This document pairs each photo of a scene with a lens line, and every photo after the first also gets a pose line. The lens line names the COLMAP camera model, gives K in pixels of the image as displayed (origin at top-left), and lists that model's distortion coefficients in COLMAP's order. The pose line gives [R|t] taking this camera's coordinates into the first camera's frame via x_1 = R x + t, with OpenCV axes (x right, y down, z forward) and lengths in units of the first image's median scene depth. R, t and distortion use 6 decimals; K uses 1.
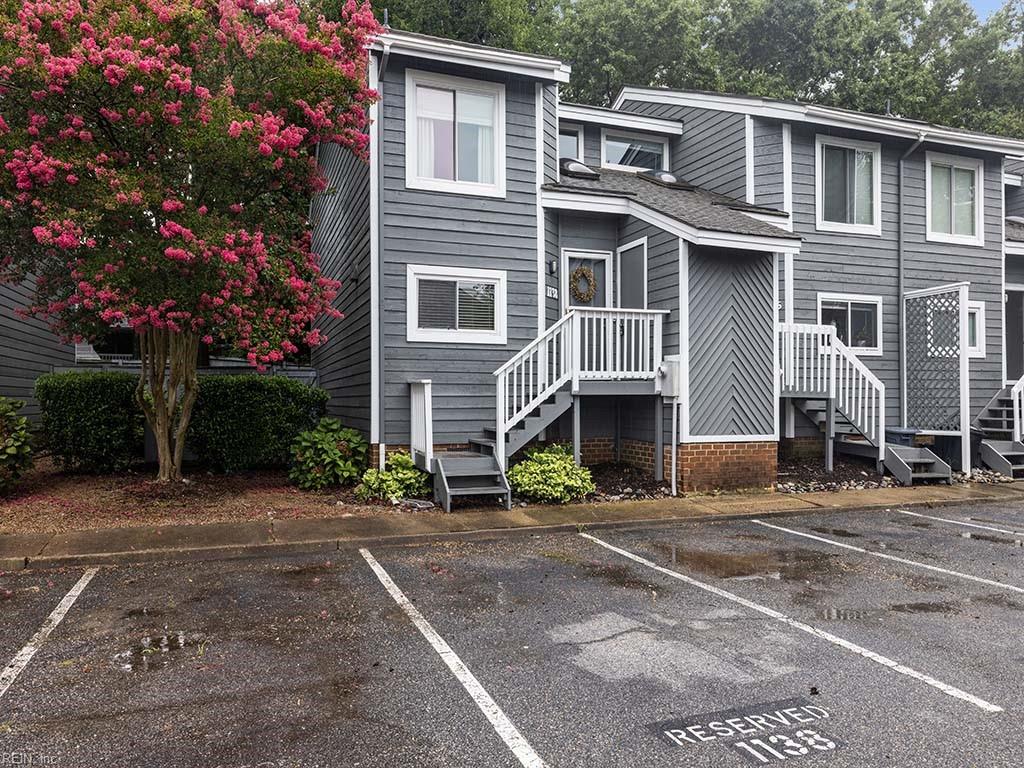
lens RADIAL K [[698.2, 0, 530.4], [0, 698.2, 405.3], [0, 0, 1]] dist [0.004056, -0.004638]
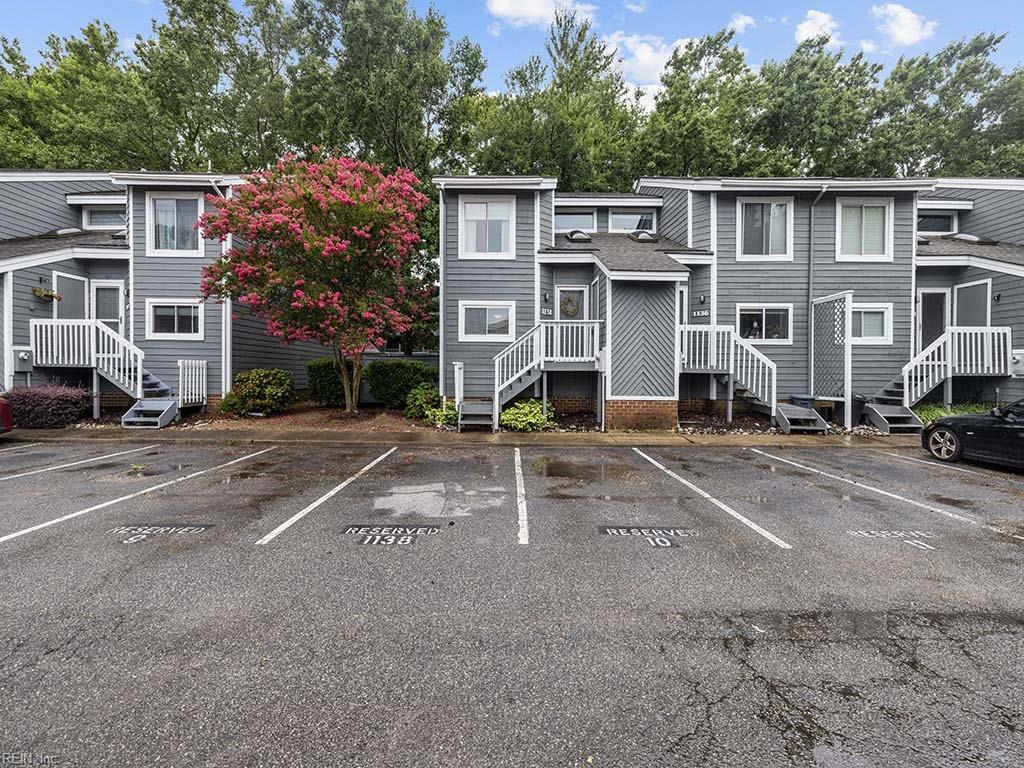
lens RADIAL K [[432.1, 0, 533.7], [0, 432.1, 381.8], [0, 0, 1]] dist [-0.000180, 0.001334]
pose [[0.944359, 0.012520, -0.328677, 0.362037], [-0.009555, 0.999898, 0.010635, 0.001743], [0.328776, -0.006903, 0.944383, -0.022023]]
